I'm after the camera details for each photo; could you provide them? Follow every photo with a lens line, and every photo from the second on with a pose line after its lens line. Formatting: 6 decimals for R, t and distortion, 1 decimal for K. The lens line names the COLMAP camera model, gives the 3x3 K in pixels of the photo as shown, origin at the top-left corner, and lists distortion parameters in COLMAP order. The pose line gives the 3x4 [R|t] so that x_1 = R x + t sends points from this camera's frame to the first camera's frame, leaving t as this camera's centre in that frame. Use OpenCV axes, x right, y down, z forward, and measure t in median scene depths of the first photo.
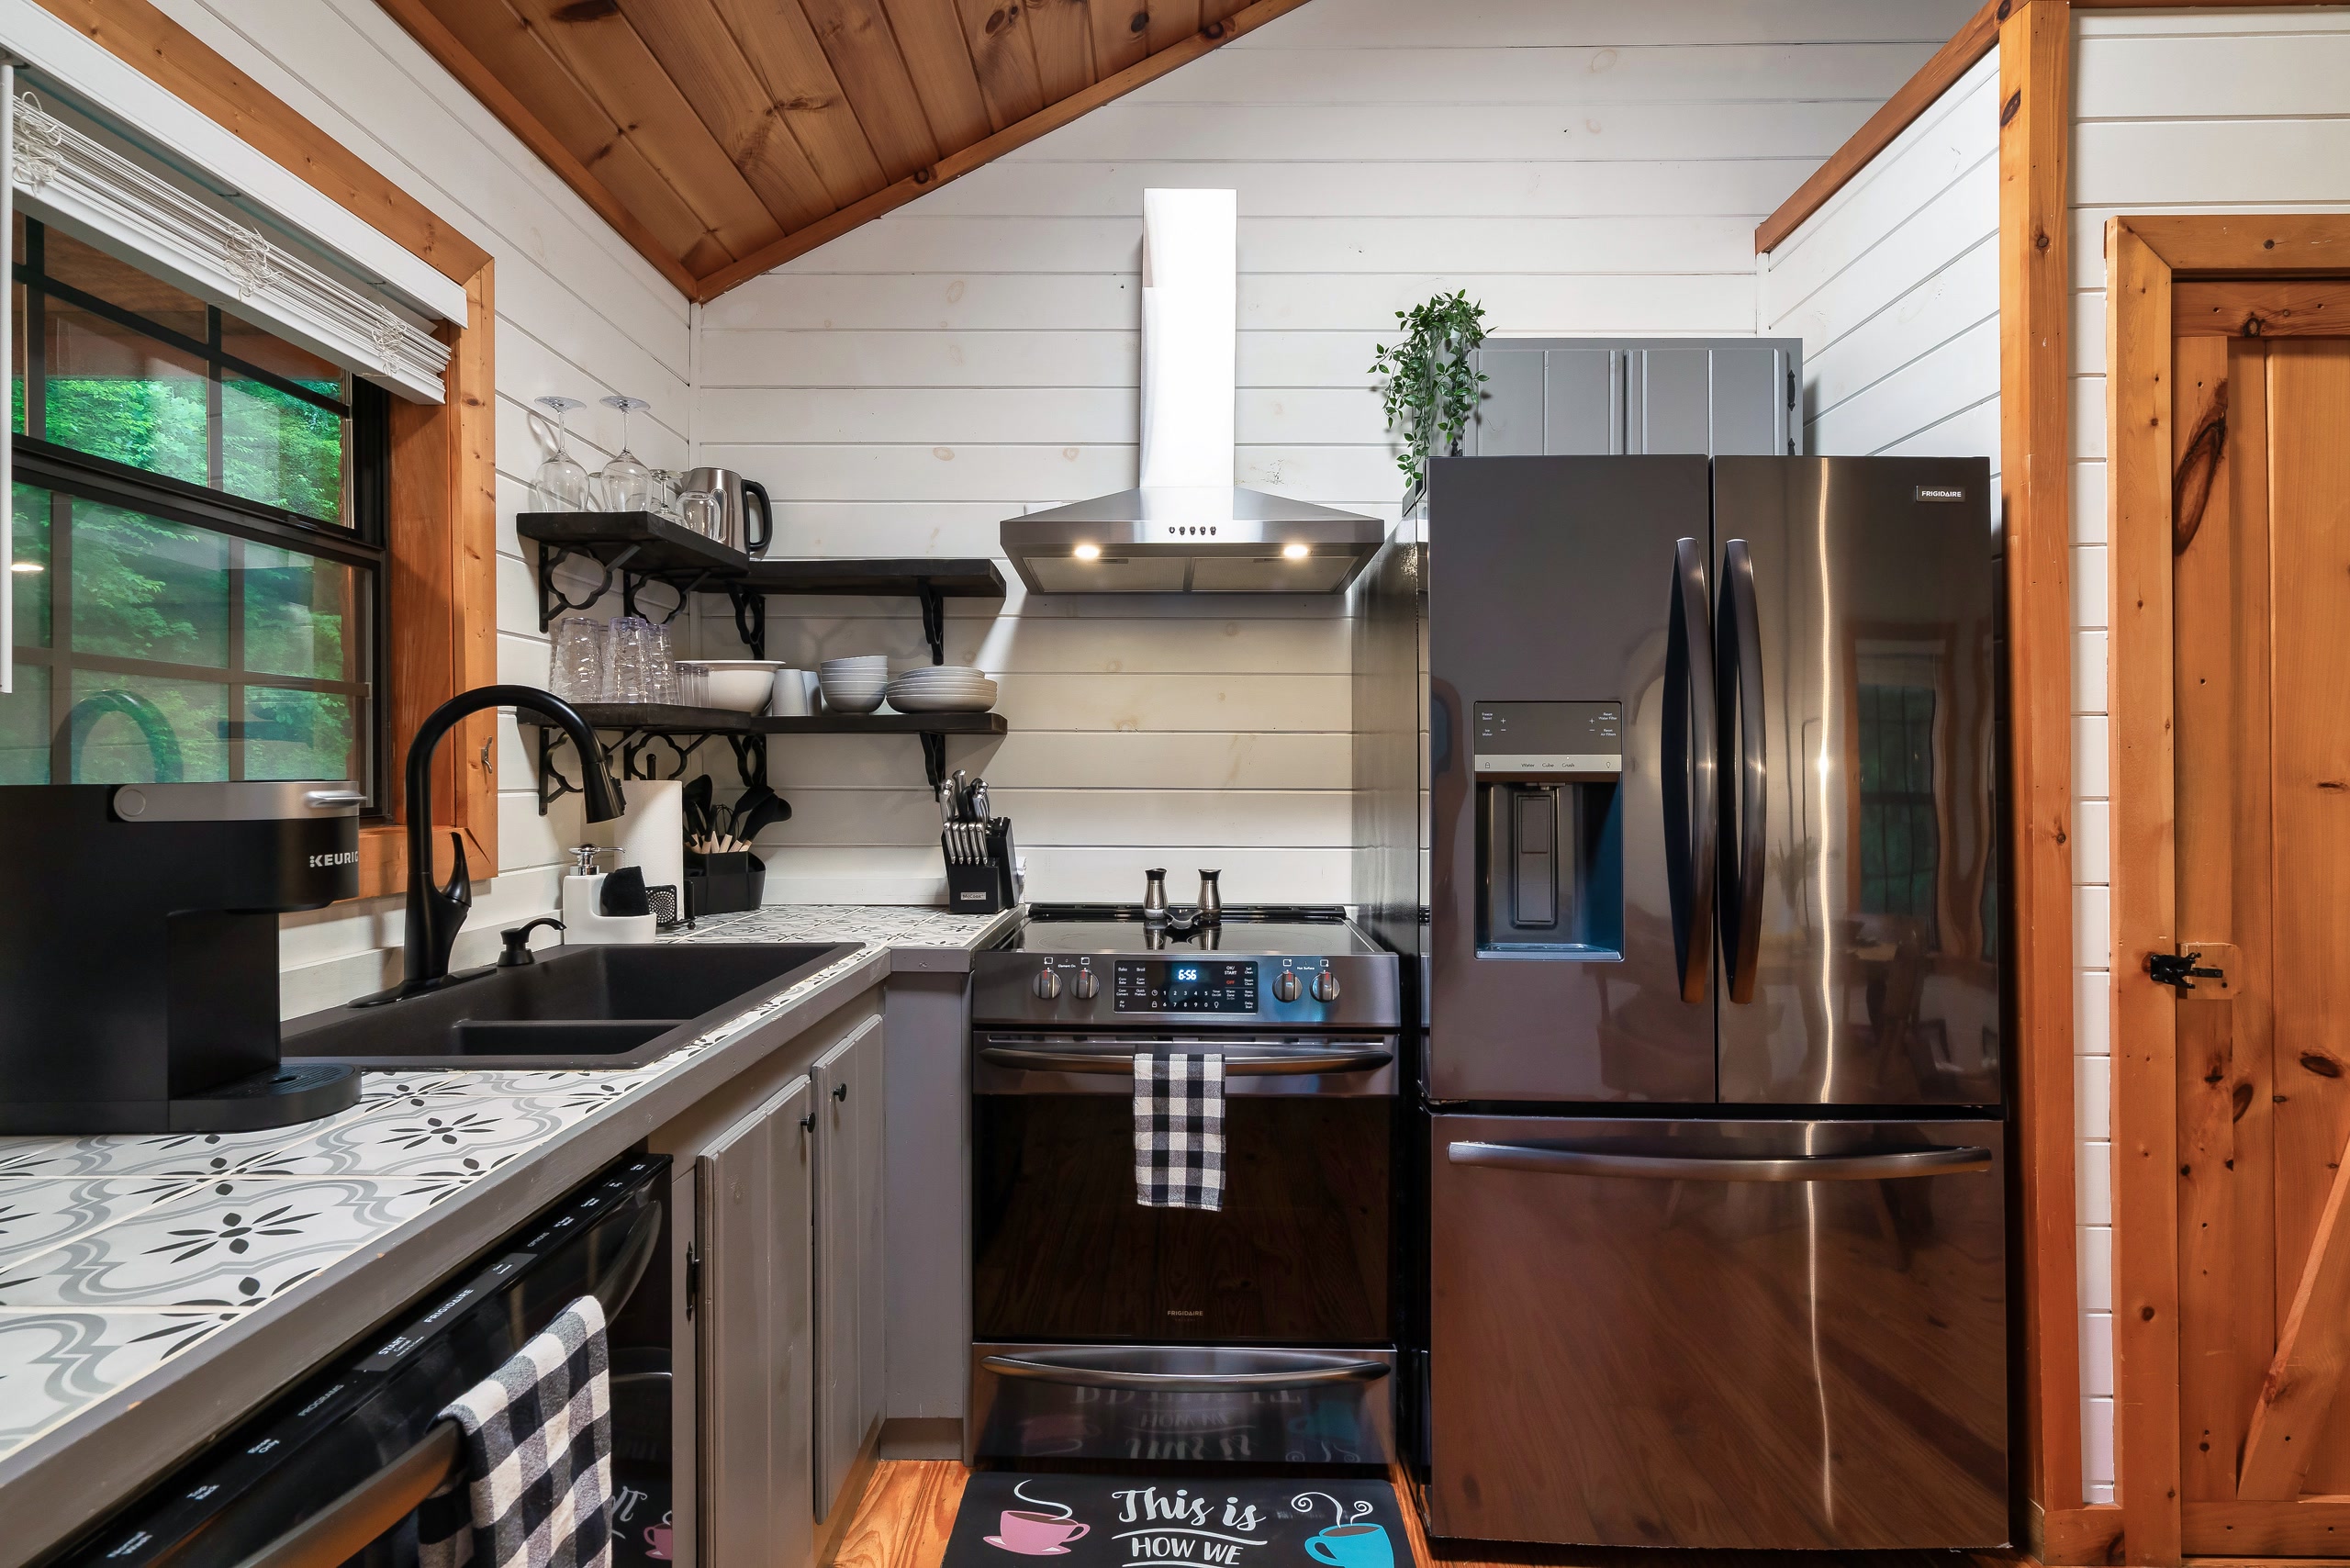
lens RADIAL K [[1076.8, 0, 1175.1], [0, 1076.8, 754.1], [0, 0, 1]] dist [-0.007628, 0.006053]
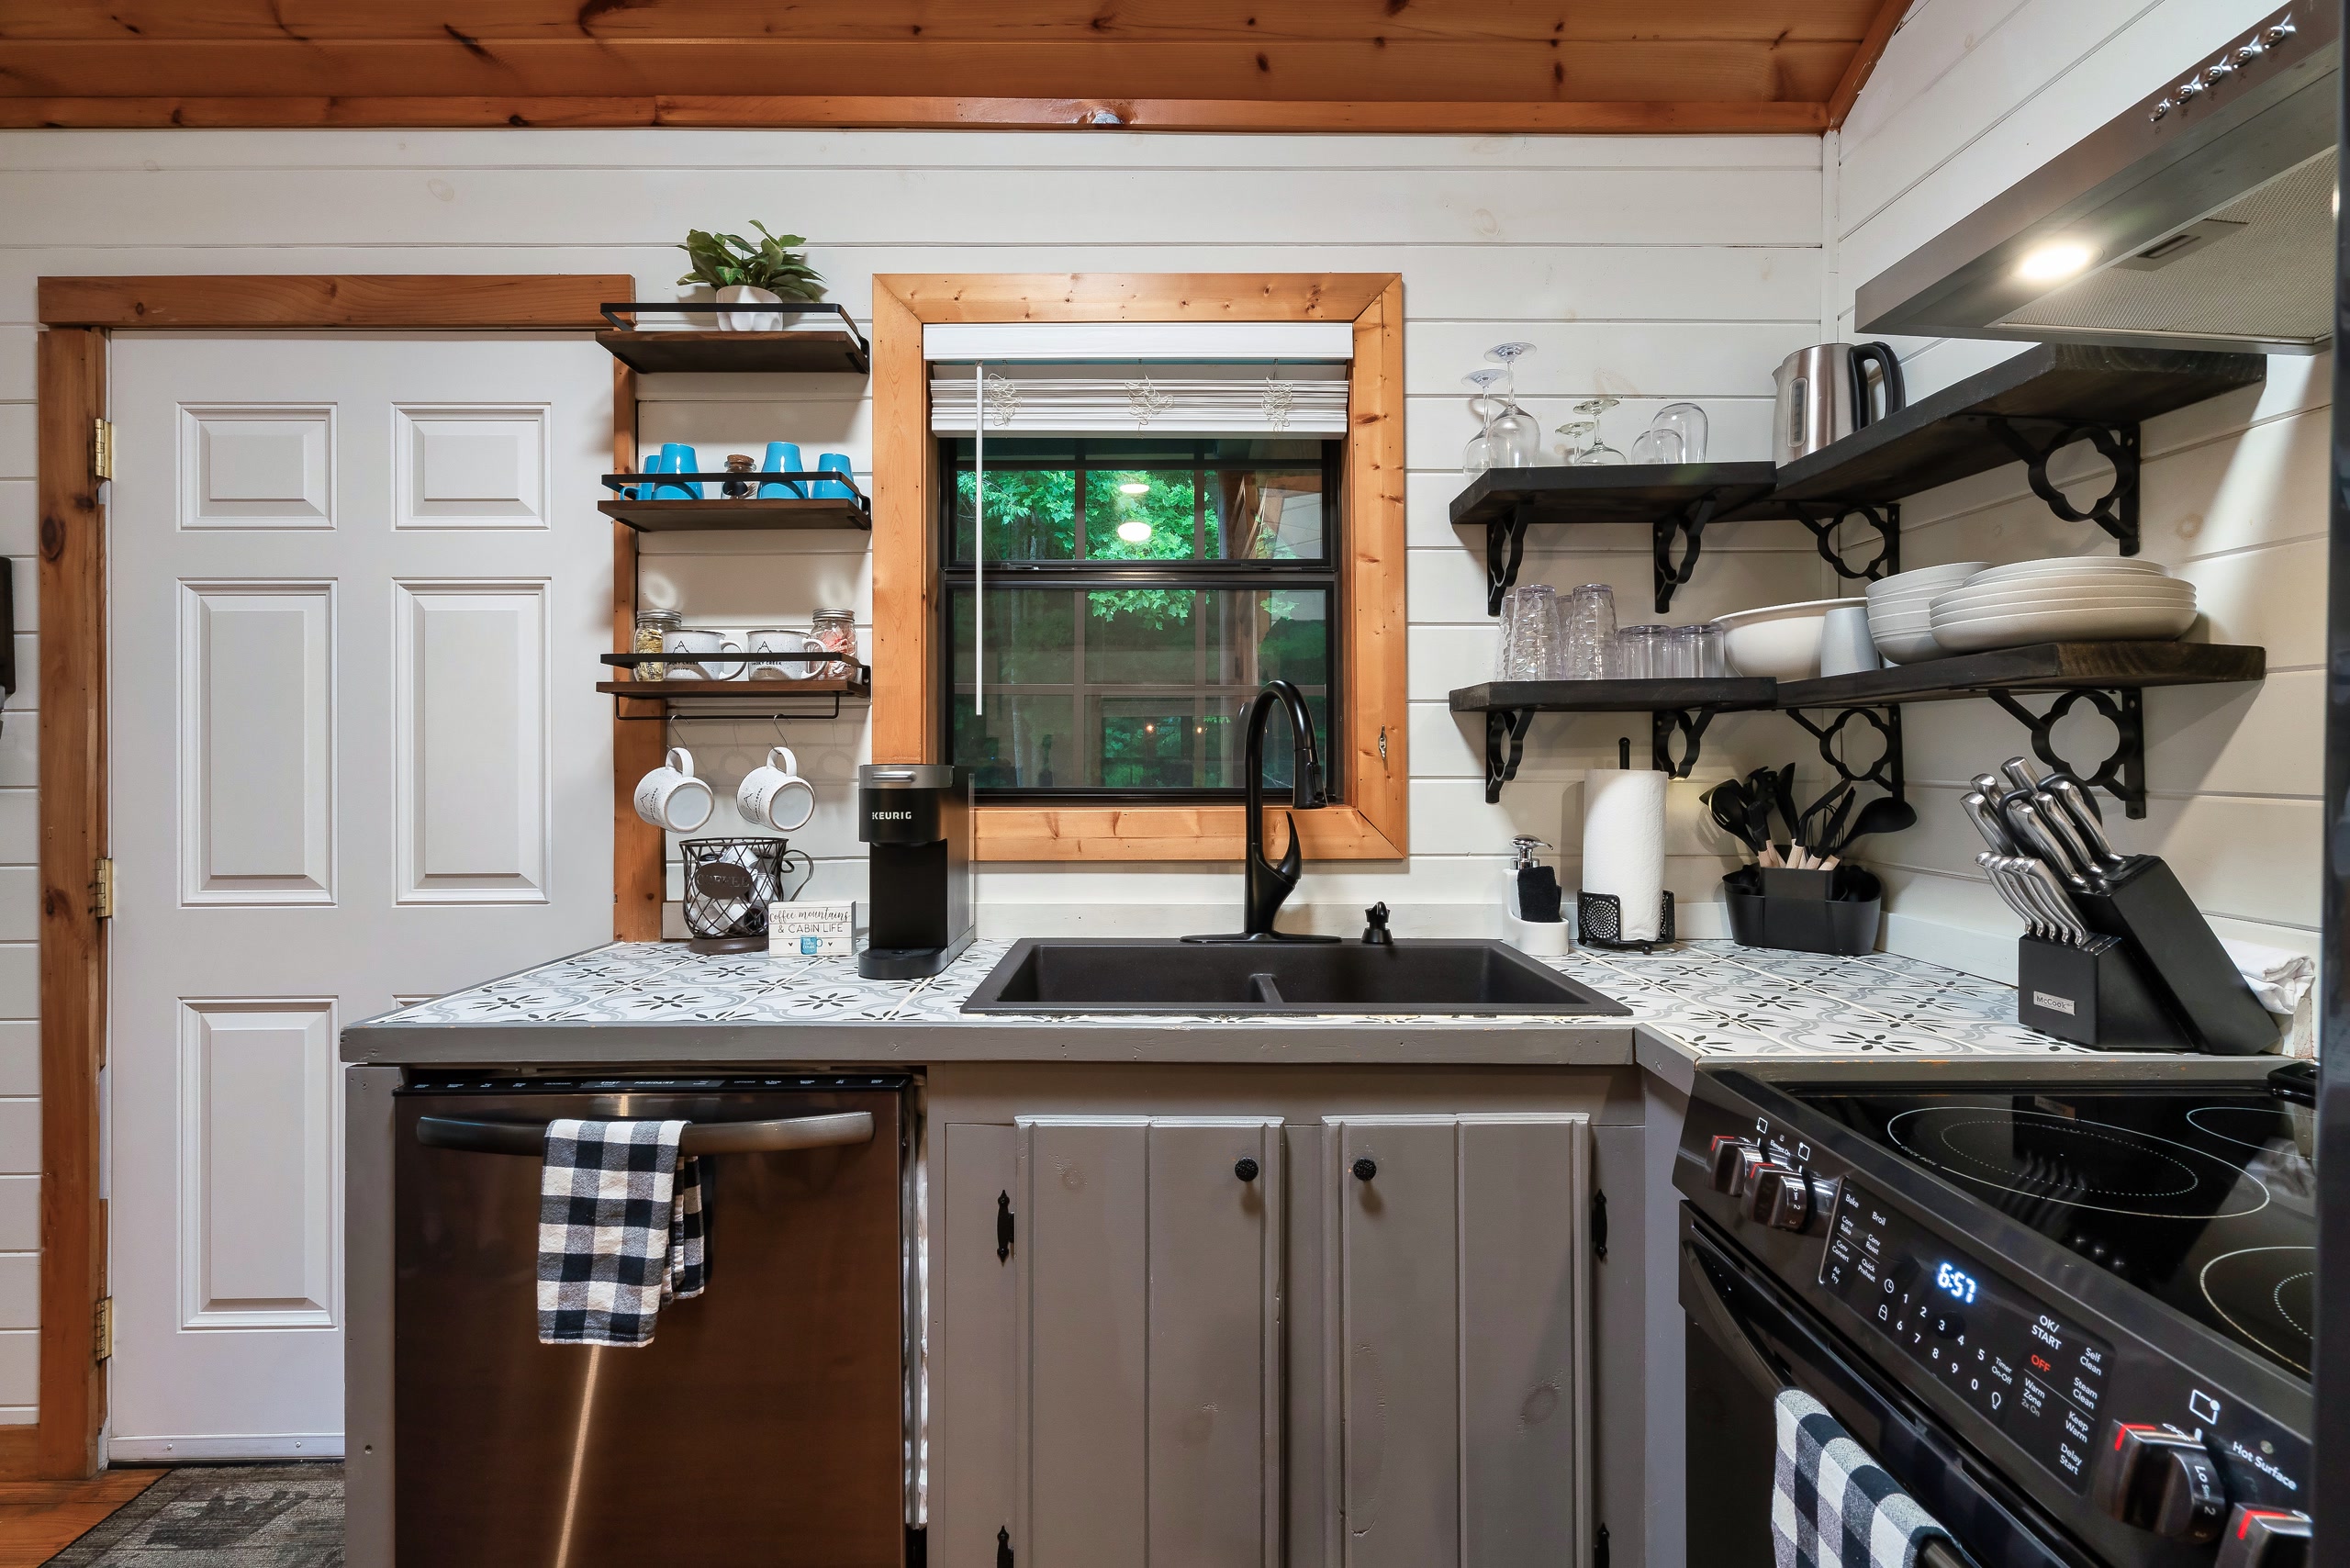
lens RADIAL K [[1080.8, 0, 1174.3], [0, 1080.8, 747.7], [0, 0, 1]] dist [-0.007060, 0.006496]
pose [[0.015952, -0.008533, -0.999836, 0.393685], [0.015567, 0.999845, -0.008285, 0.009977], [0.999752, -0.015432, 0.016083, 0.703916]]
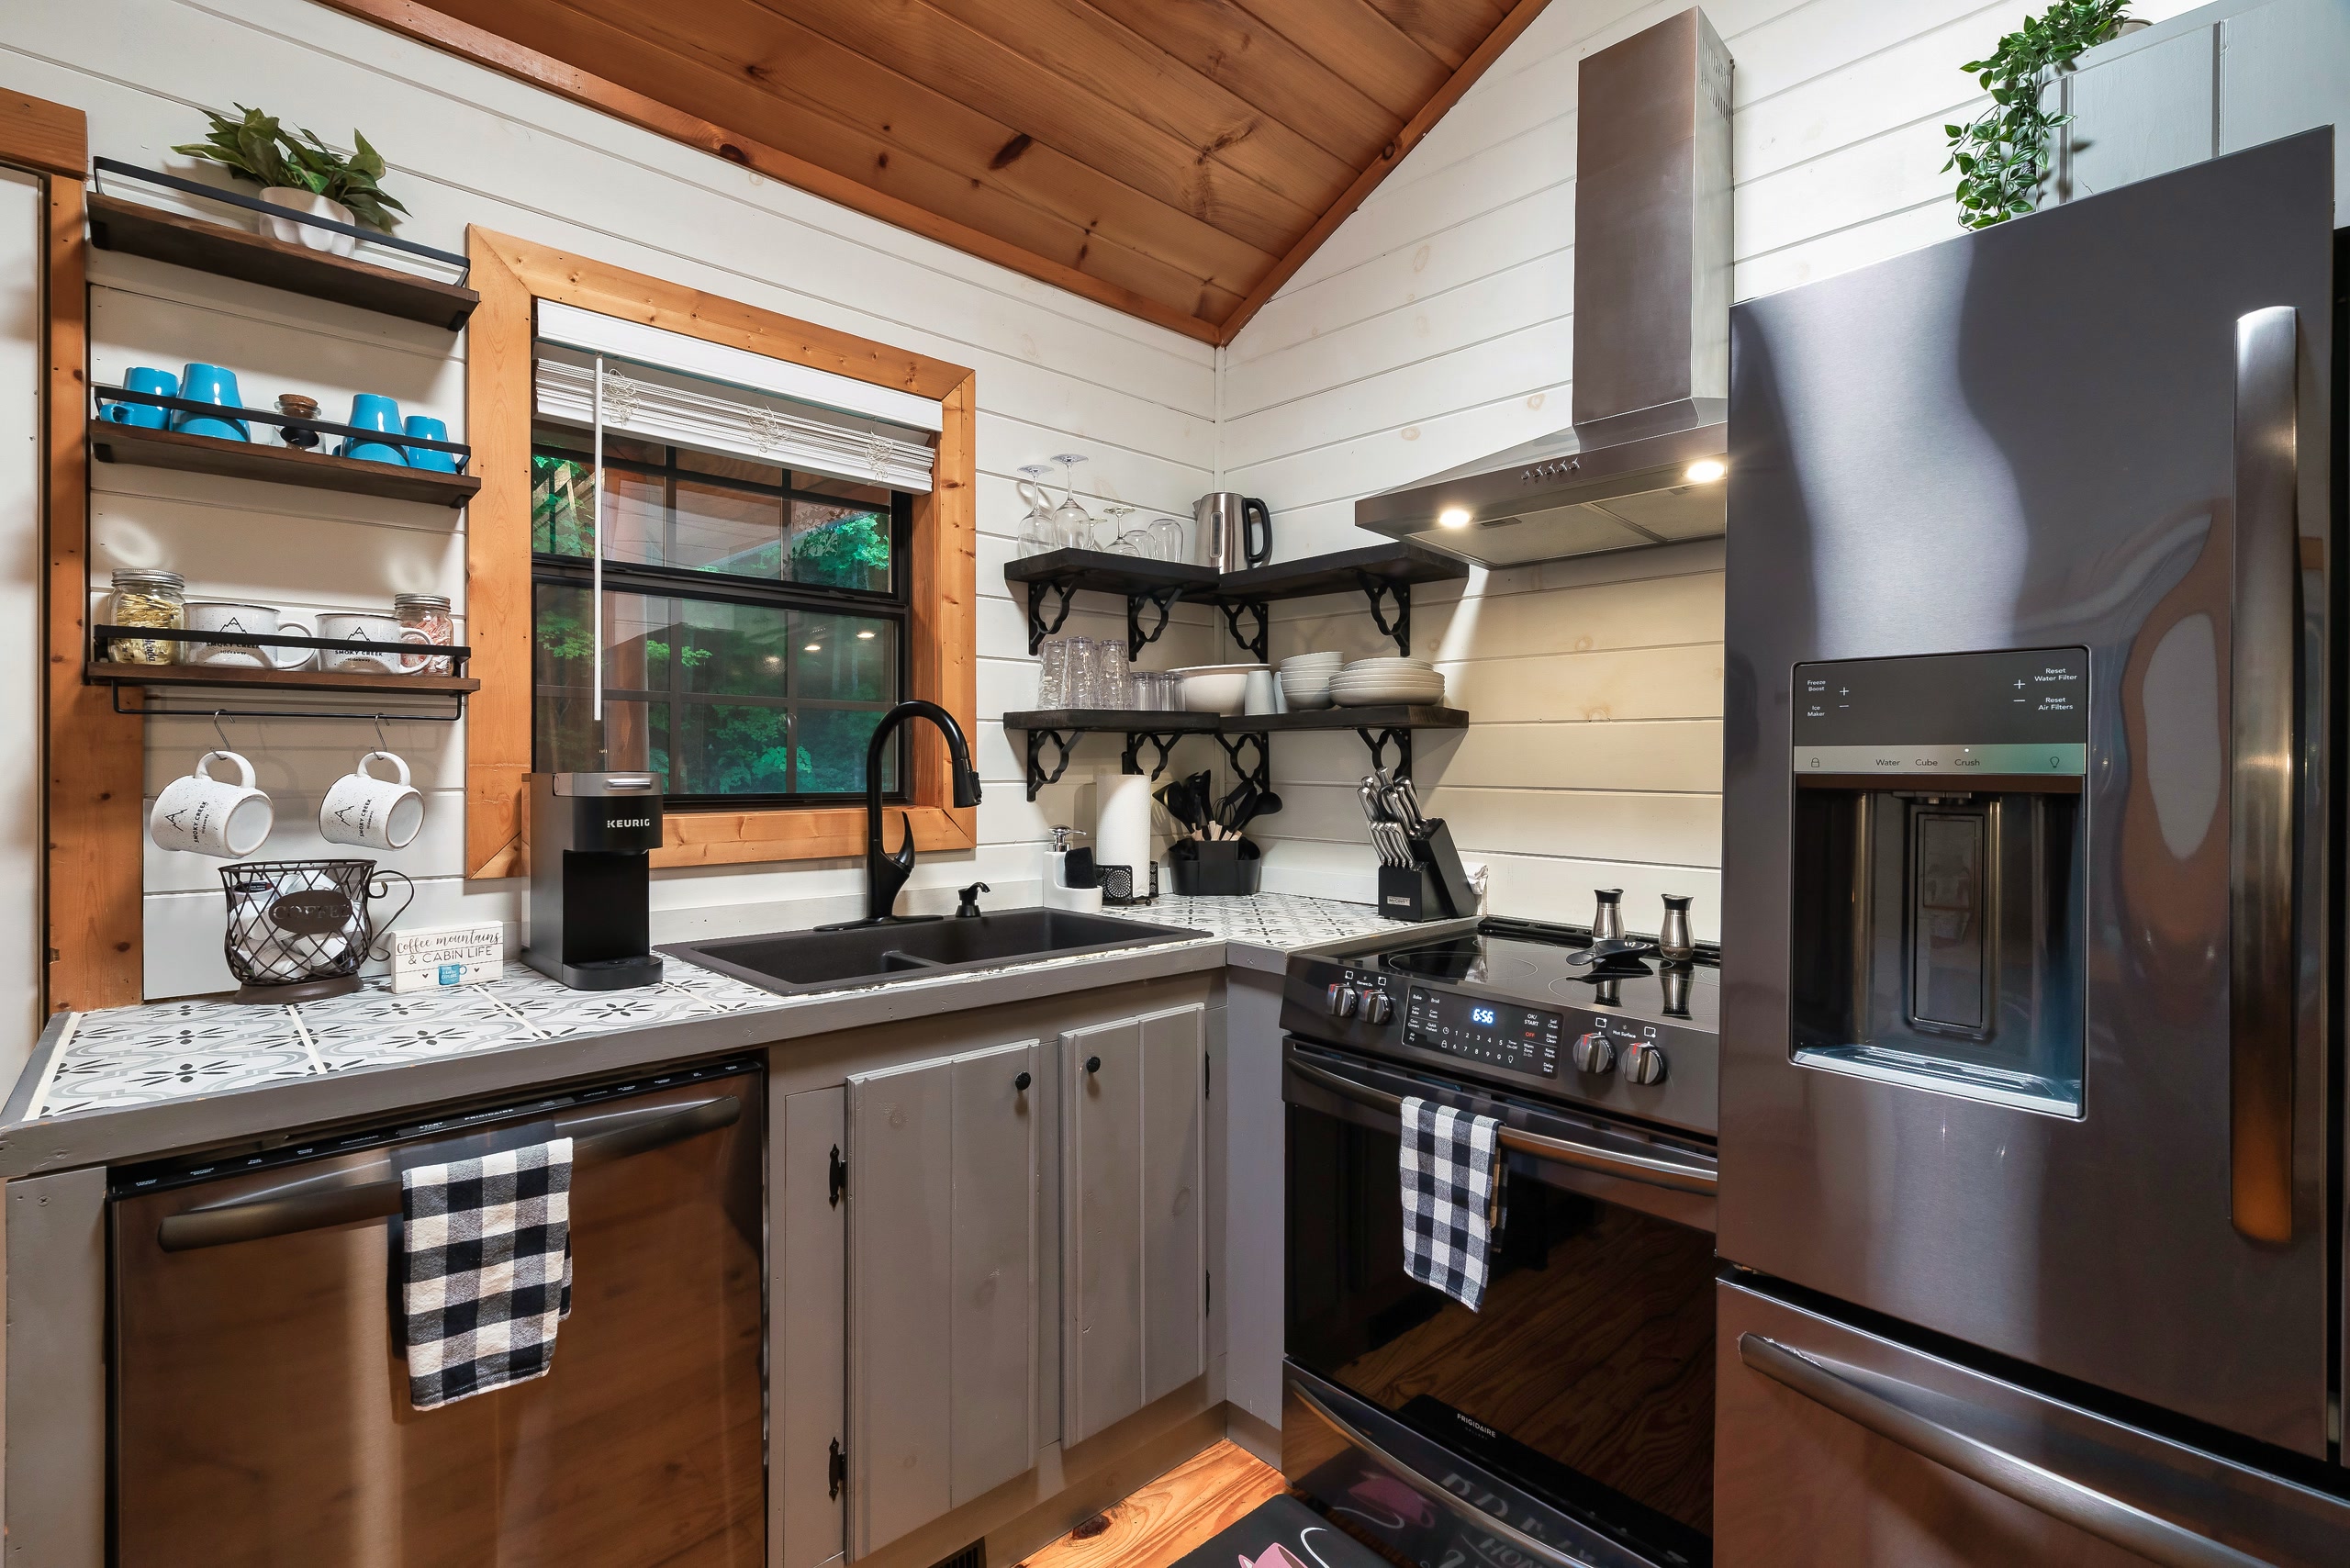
lens RADIAL K [[1076.8, 0, 1175.1], [0, 1076.8, 754.1], [0, 0, 1]] dist [-0.007628, 0.006053]
pose [[0.690655, -0.004883, -0.723167, 0.438925], [0.007466, 0.999972, 0.000378, 0.002231], [0.723145, -0.005660, 0.690673, 0.258097]]
